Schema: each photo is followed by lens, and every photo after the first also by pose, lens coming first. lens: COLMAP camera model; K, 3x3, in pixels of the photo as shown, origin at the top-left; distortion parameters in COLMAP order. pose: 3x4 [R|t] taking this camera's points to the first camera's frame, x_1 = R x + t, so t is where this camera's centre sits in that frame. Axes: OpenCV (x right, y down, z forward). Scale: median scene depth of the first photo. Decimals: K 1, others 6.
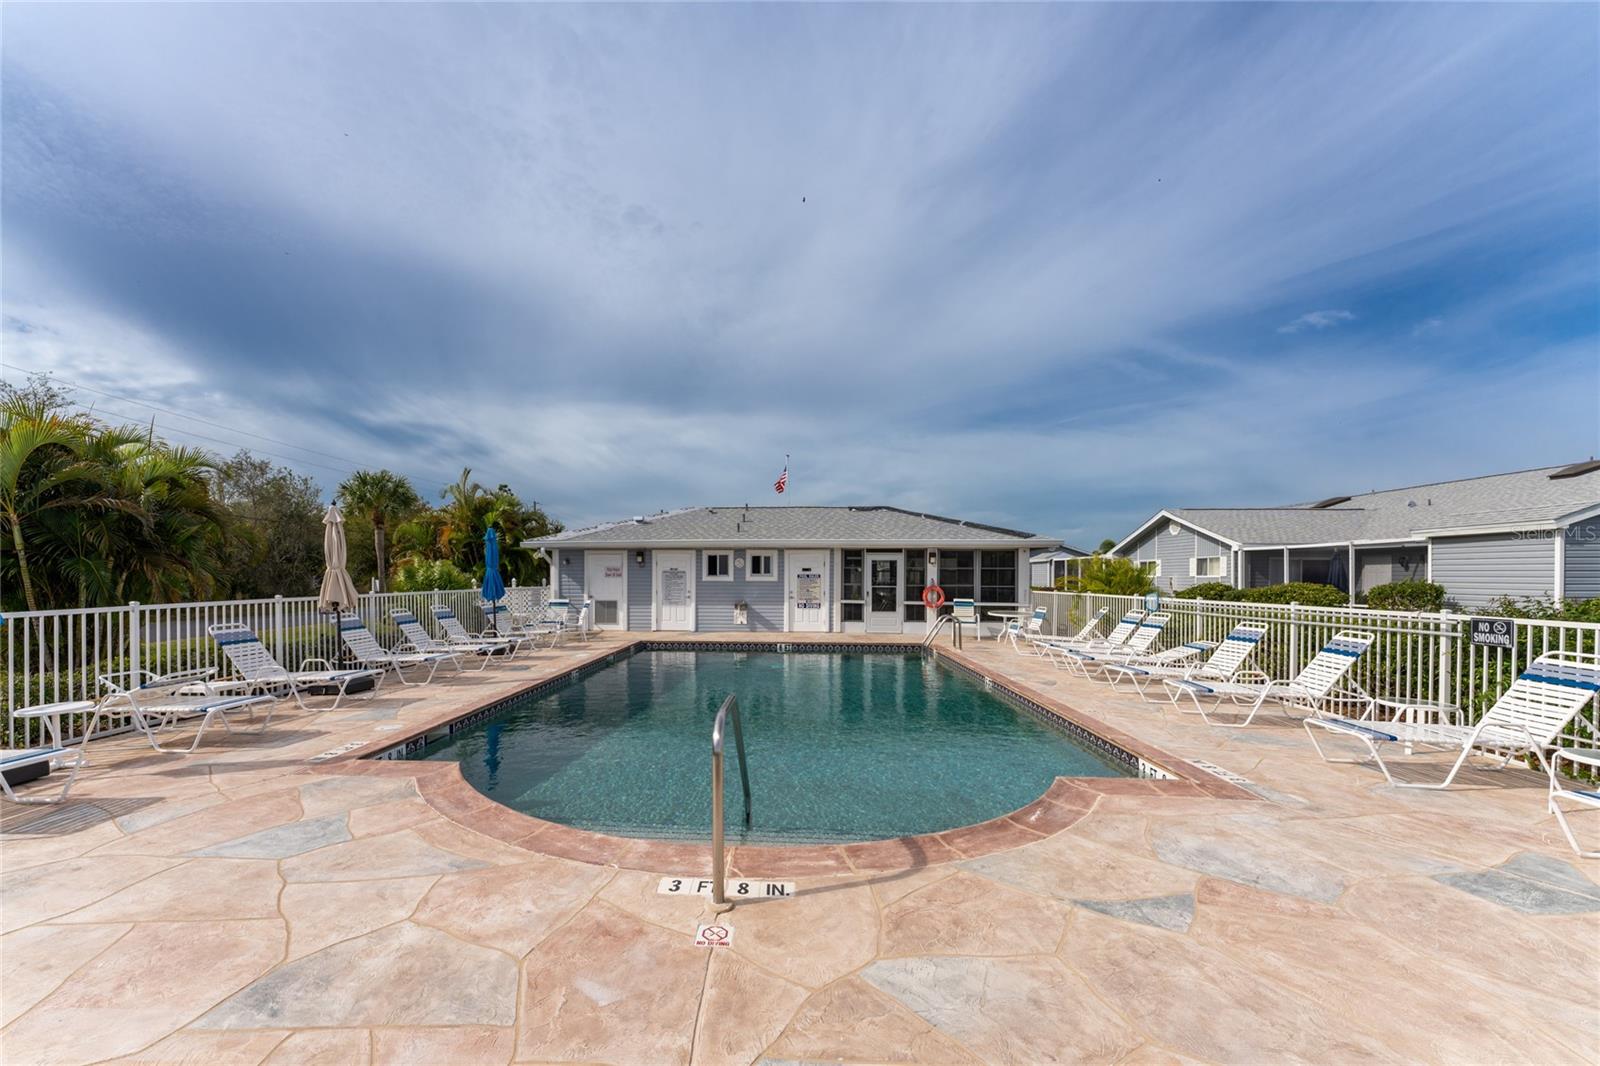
lens RADIAL K [[655.1, 0, 793.9], [0, 655.1, 535.4], [0, 0, 1]] dist [-0.001570, 0.000145]
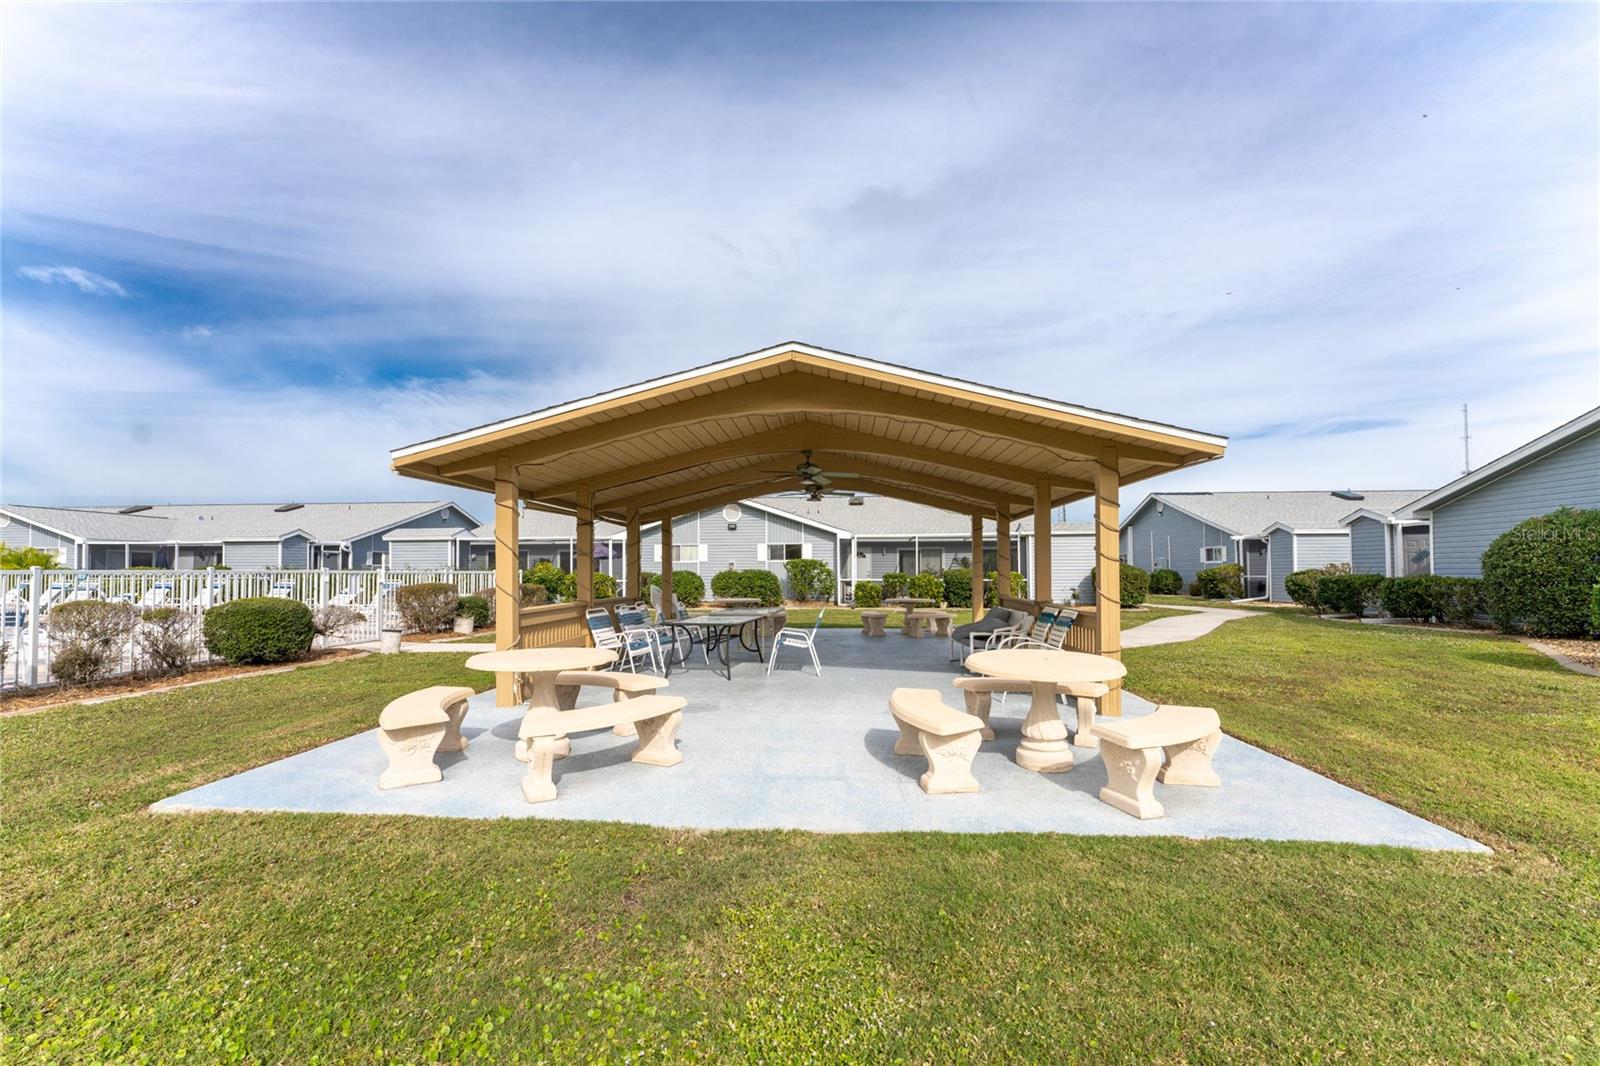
lens RADIAL K [[662.9, 0, 803.9], [0, 662.9, 541.1], [0, 0, 1]] dist [-0.002793, -0.000215]
pose [[0.041012, 0.052496, 0.997779, -0.635641], [-0.058798, 0.997015, -0.050039, -0.001356], [-0.997427, -0.056616, 0.043976, -0.556180]]
